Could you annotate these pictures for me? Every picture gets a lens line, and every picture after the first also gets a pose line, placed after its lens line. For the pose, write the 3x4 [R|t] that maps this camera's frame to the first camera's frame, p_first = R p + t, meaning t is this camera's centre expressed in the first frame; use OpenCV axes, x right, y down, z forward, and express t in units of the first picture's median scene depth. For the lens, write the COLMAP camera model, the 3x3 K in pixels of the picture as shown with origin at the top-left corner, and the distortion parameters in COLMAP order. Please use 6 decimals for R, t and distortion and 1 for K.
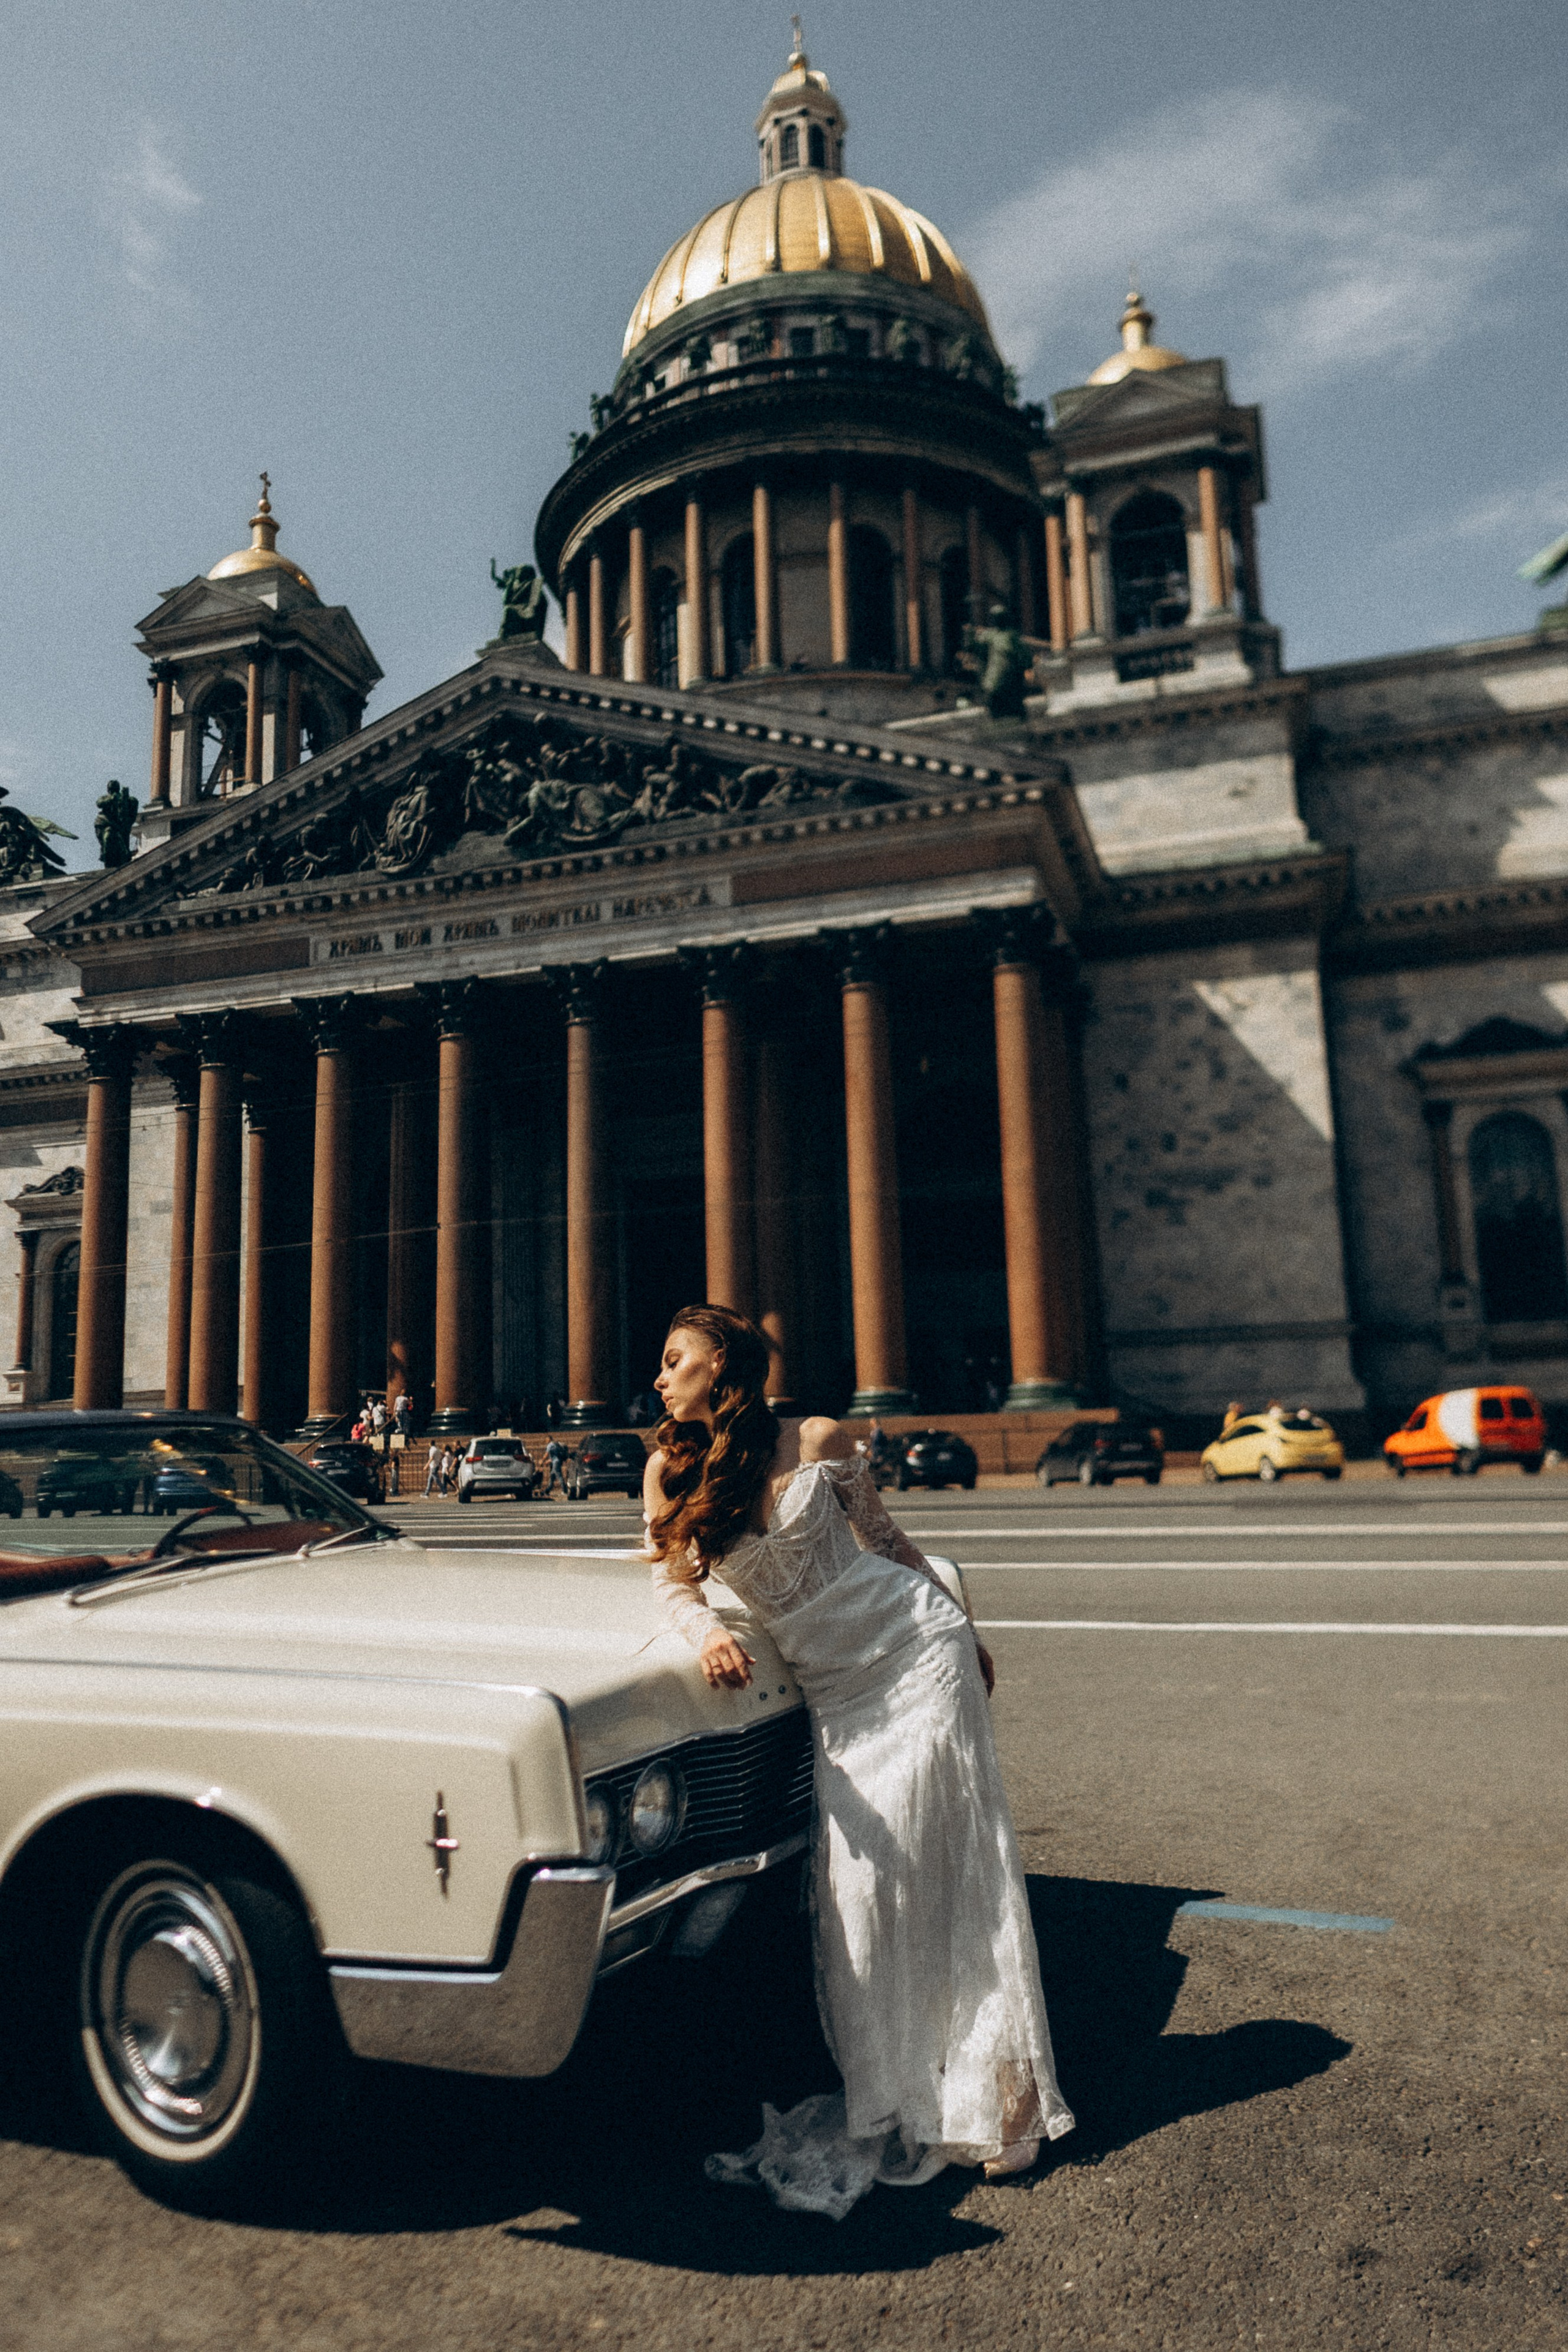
lens RADIAL K [[1584.2, 0, 805.2], [0, 1584.2, 1162.7], [0, 0, 1]] dist [0.017074, -0.020925]
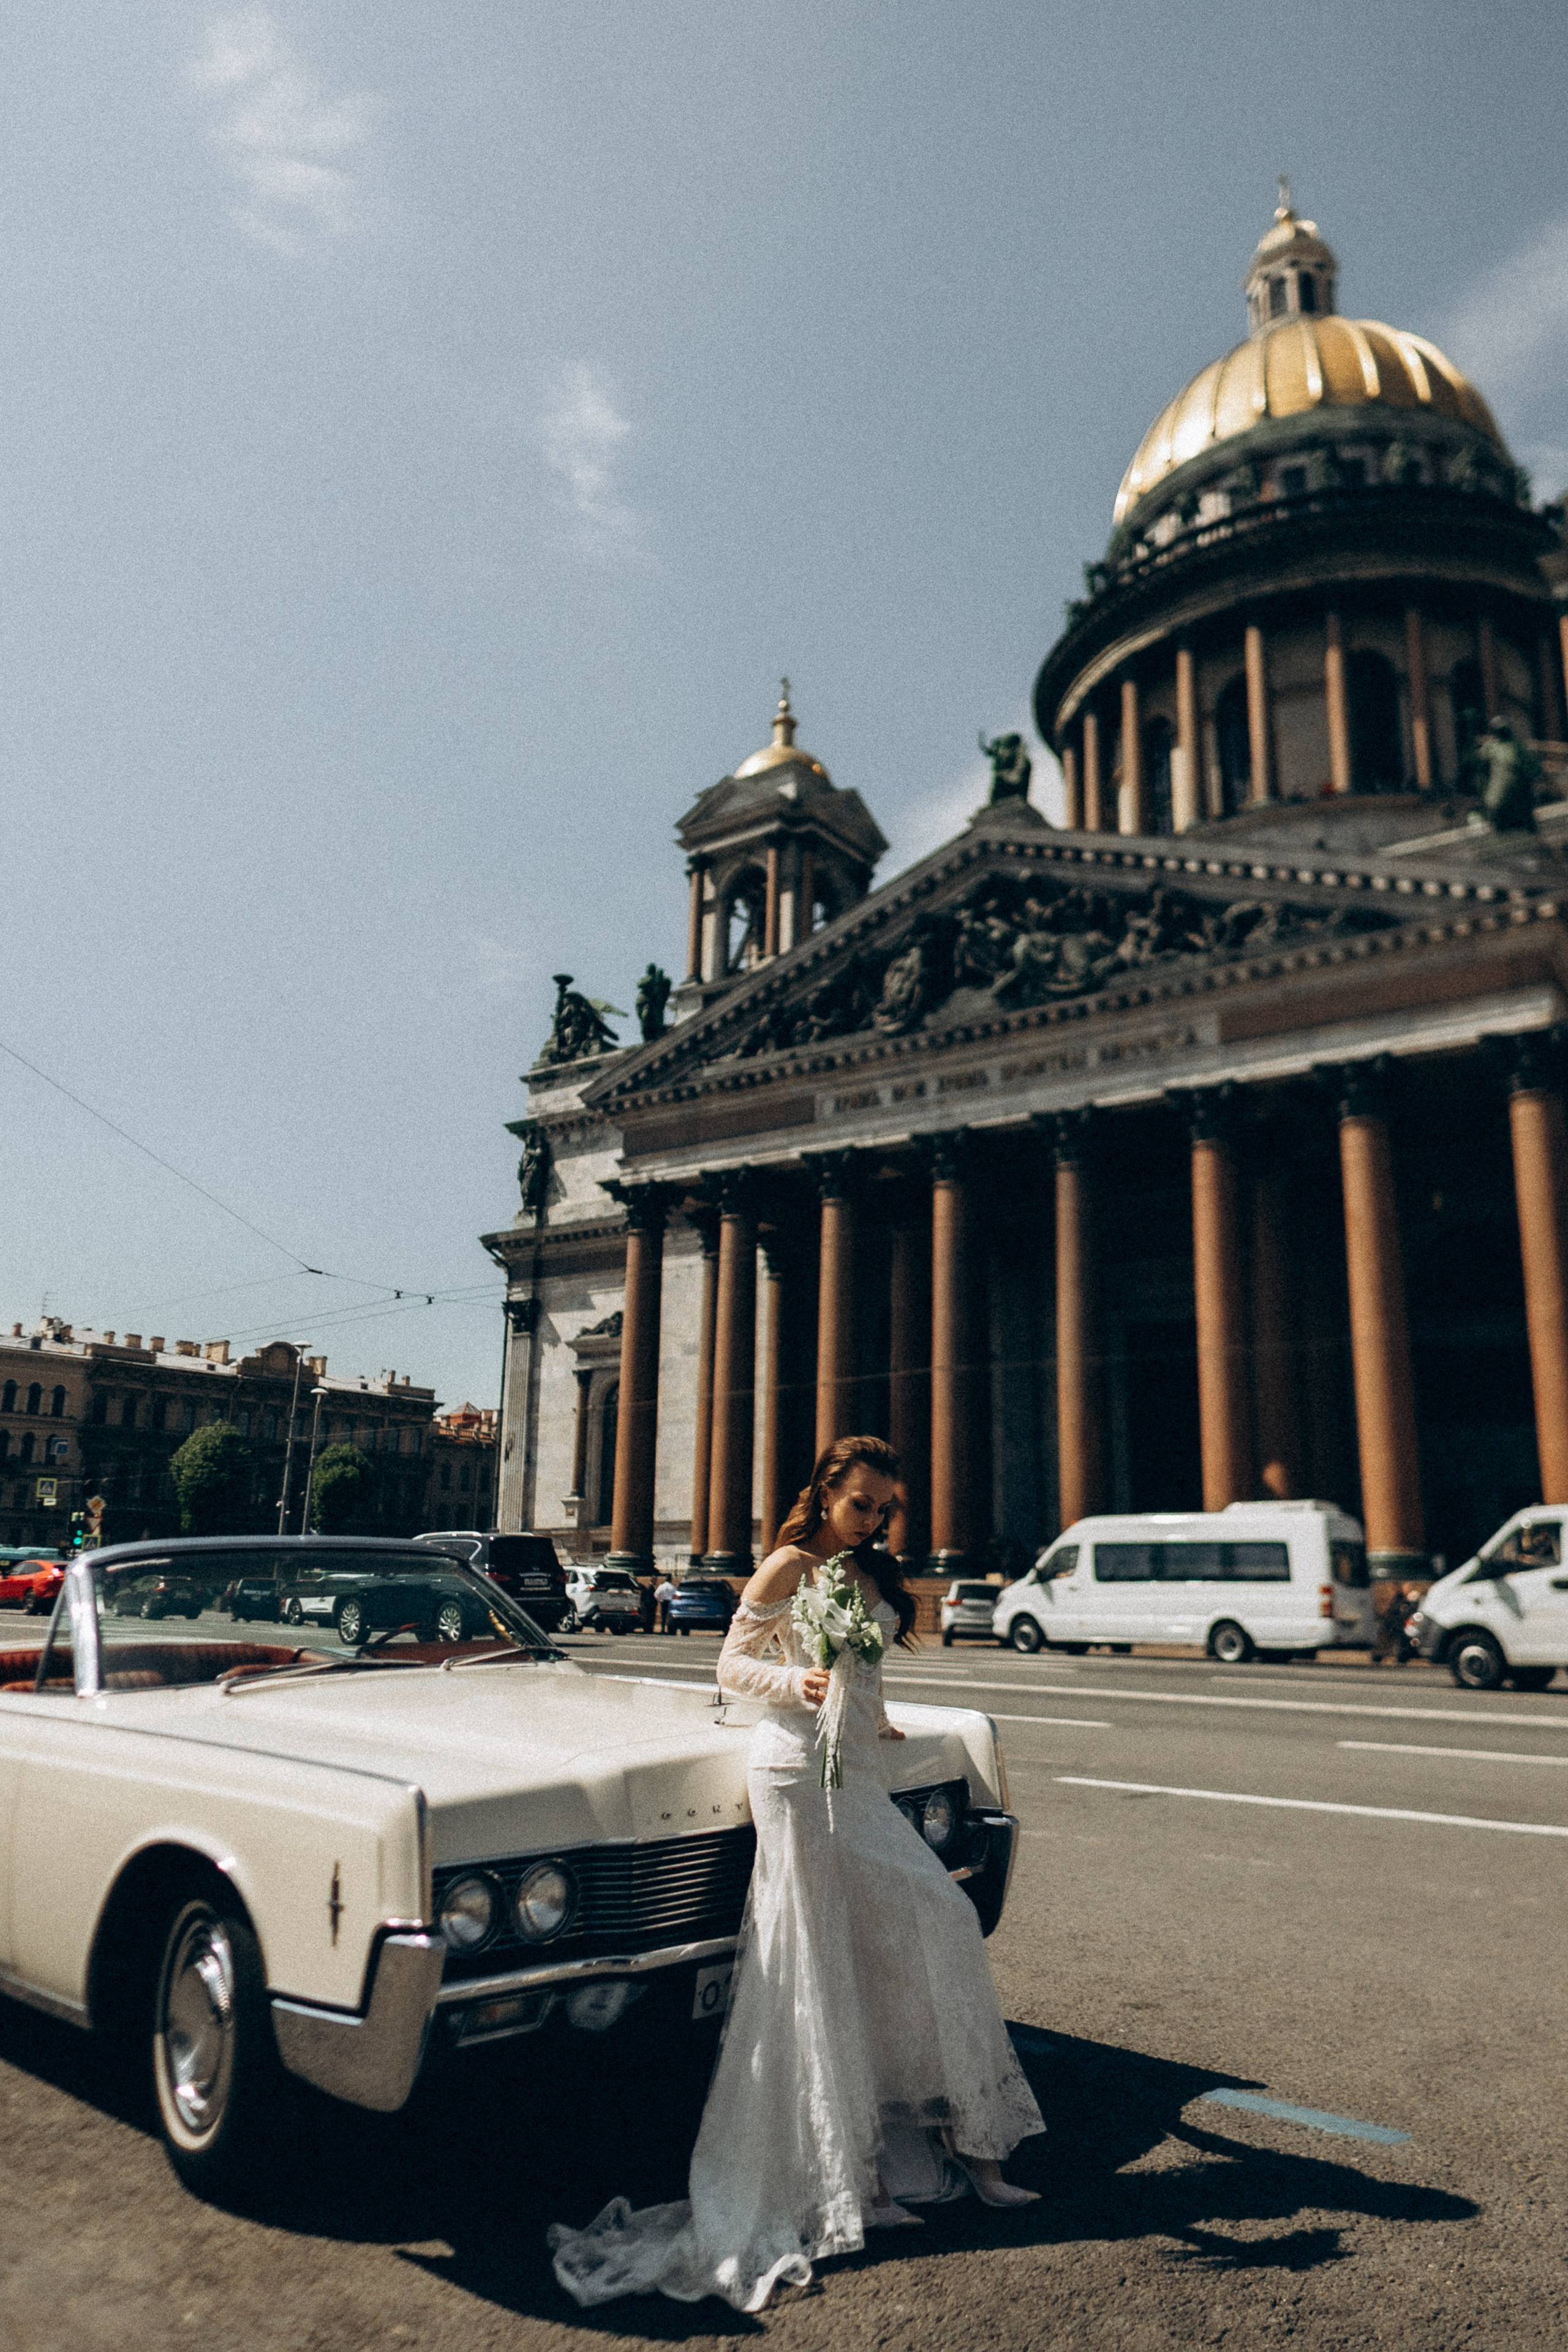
lens RADIAL K [[1585.1, 0, 818.7], [0, 1585.1, 1164.4], [0, 0, 1]] dist [0.010510, -0.018996]
pose [[0.949165, -0.030624, -0.313287, 0.022377], [0.002845, 0.996050, -0.088744, -0.001304], [0.314767, 0.083341, 0.945503, -0.003805]]
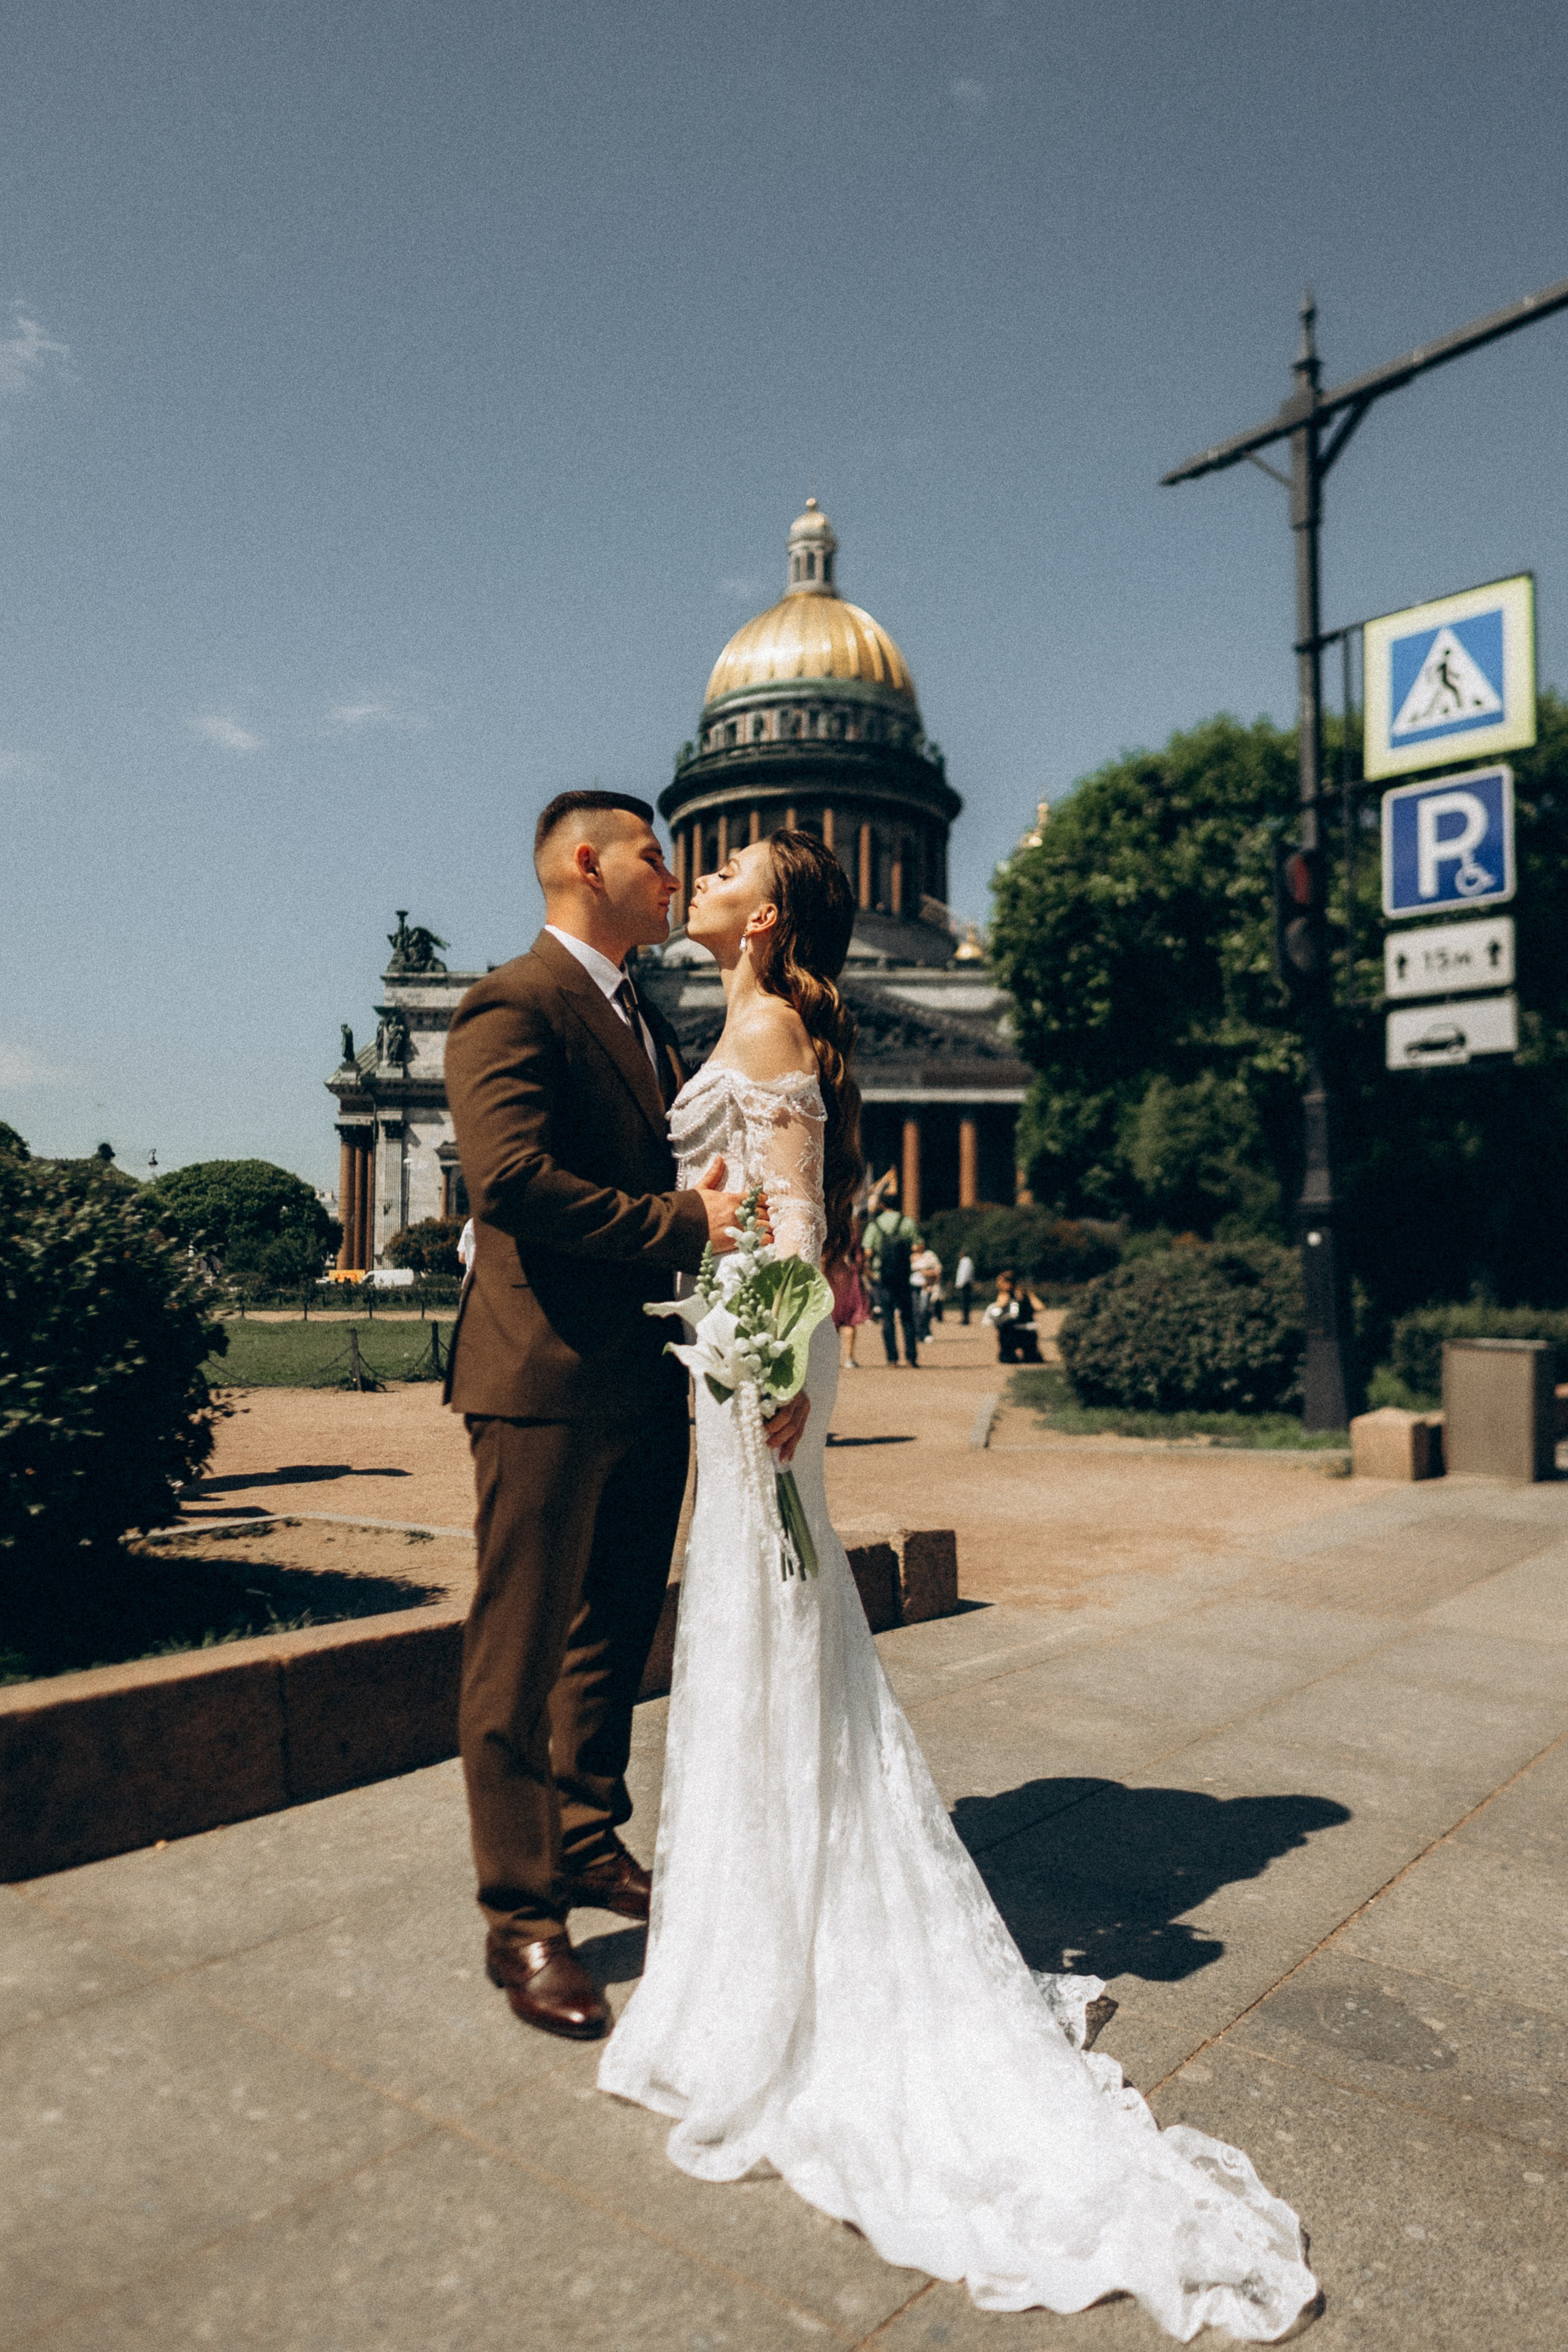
lens RADIAL K [[1581.5, 0, 784.0], [0, 1581.5, 1176.0], [0, 0, 1]] dist [0.008009, -0.013675]
pose [[0.945234, 0.059764, 0.320875, -1.005420], [-0.089938, 0.992726, 0.080042, -0.187294], [-0.313757, -0.104517, 0.943733, -1.288086]]
